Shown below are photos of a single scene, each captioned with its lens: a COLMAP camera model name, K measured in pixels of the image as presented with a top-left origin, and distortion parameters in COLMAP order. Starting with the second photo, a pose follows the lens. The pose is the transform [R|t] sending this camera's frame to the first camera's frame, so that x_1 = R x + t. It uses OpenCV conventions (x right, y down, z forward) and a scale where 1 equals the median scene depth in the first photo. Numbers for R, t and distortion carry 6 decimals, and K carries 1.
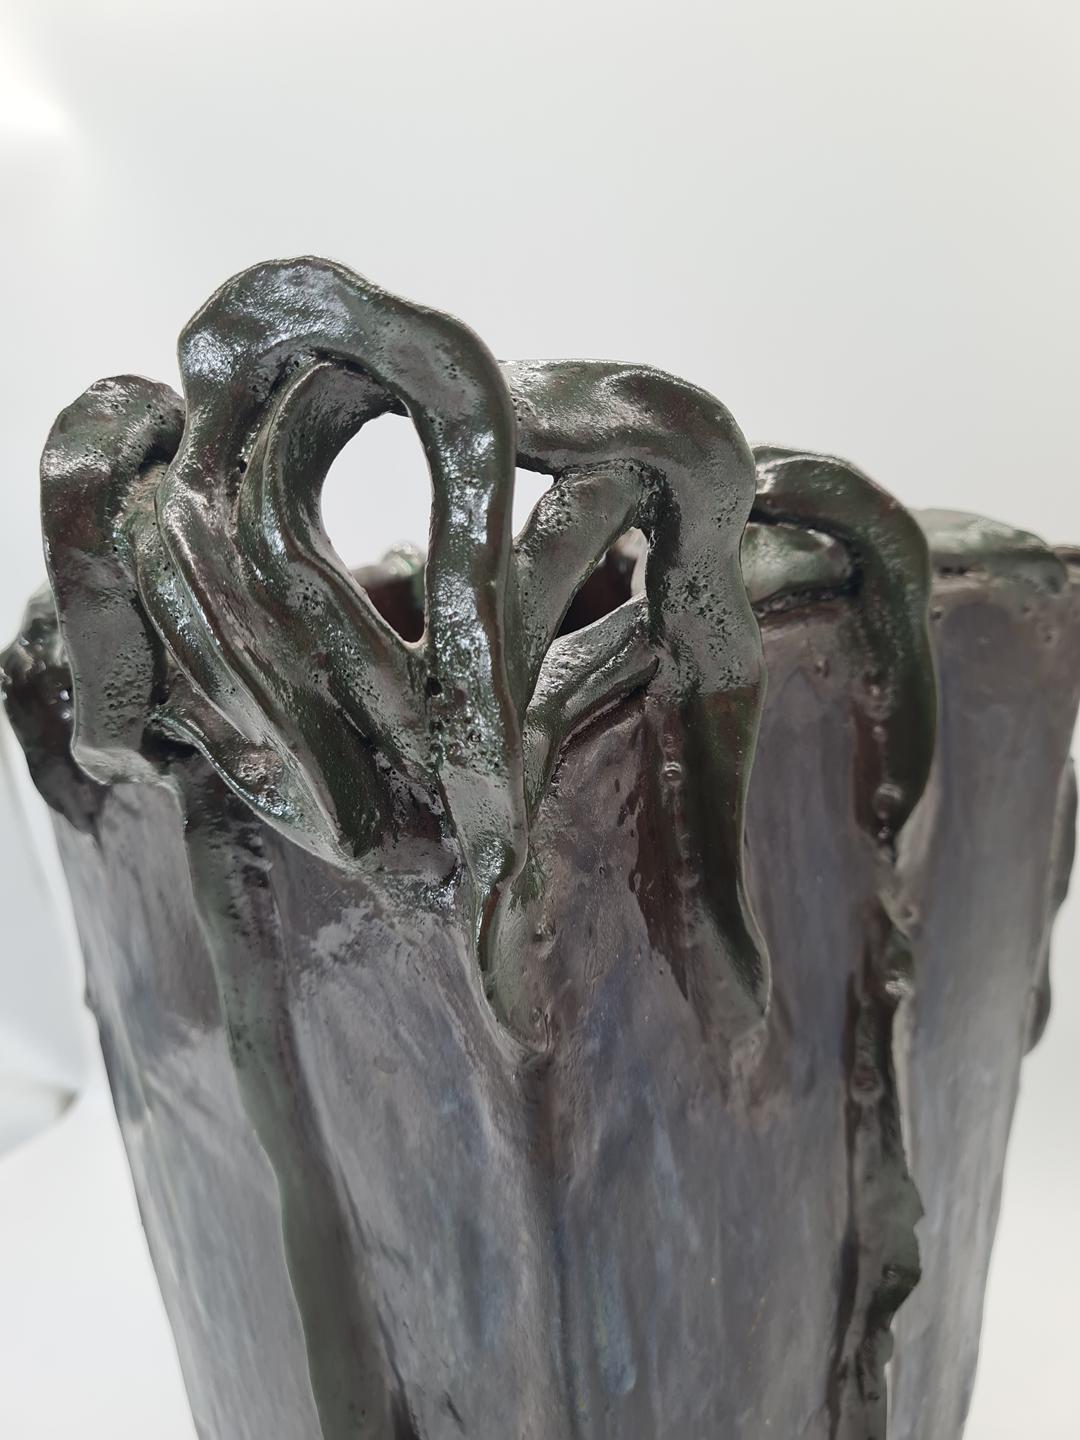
lens RADIAL K [[1190.7, 0, 524.3], [0, 1190.7, 721.1], [0, 0, 1]] dist [0.000637, 0.001518]
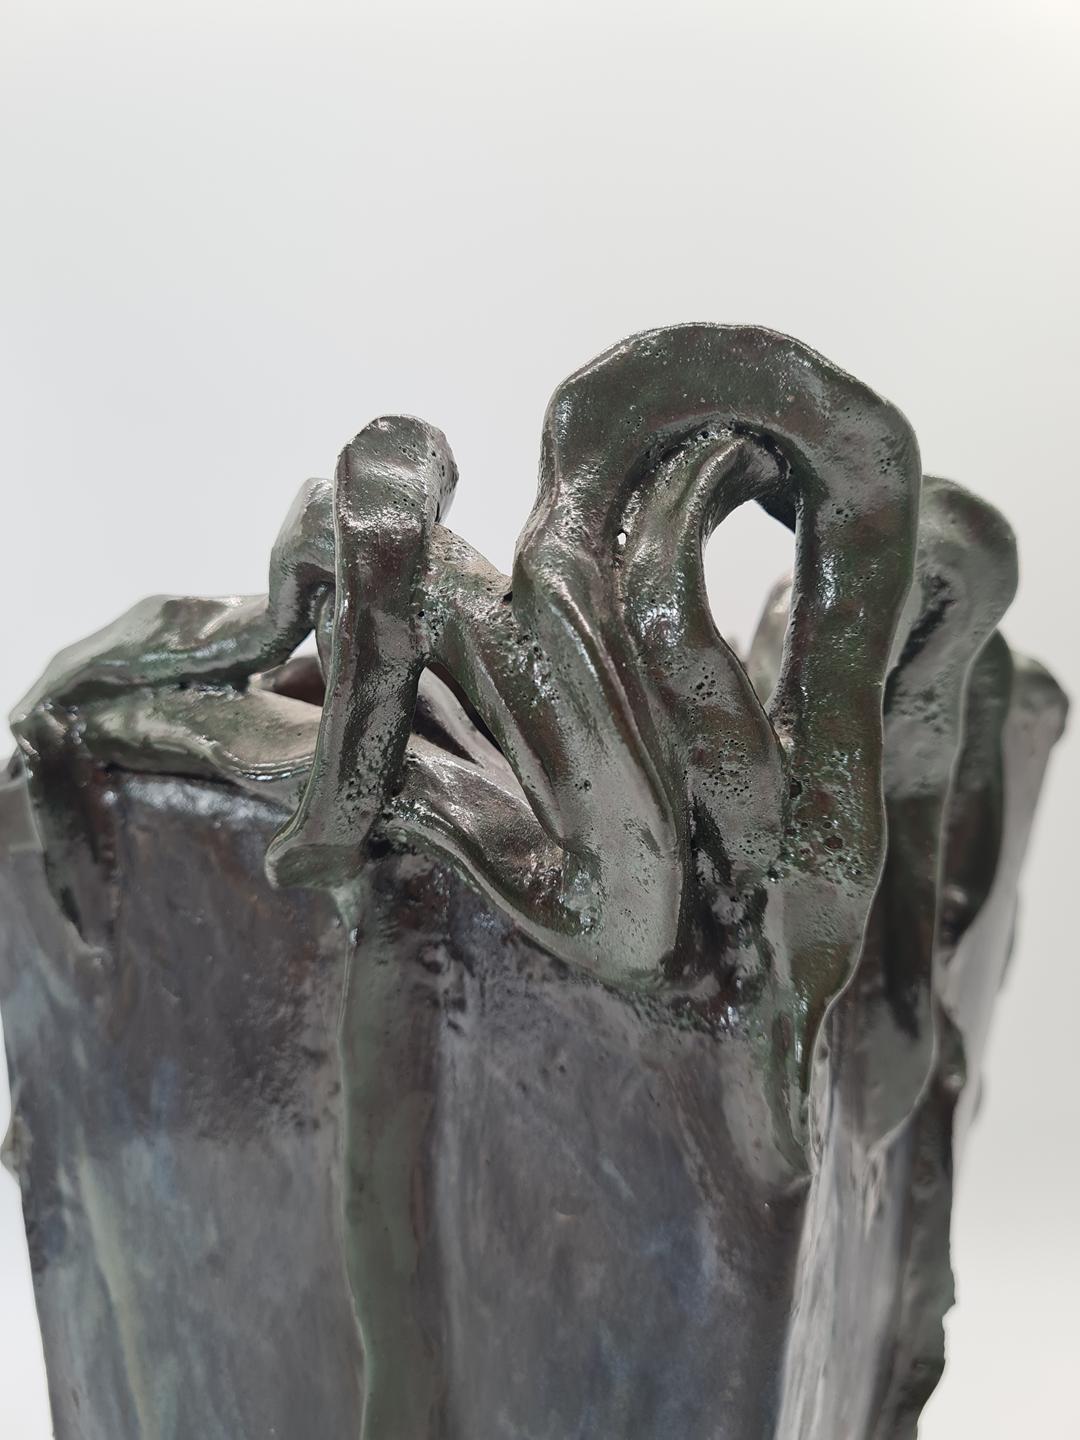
lens RADIAL K [[1190.7, 0, 524.3], [0, 1190.7, 721.1], [0, 0, 1]] dist [0.000637, 0.001518]
pose [[0.932370, 0.050020, 0.358029, -0.499162], [-0.022698, 0.996527, -0.080116, -0.001226], [-0.360793, 0.066571, 0.930267, 0.160783]]
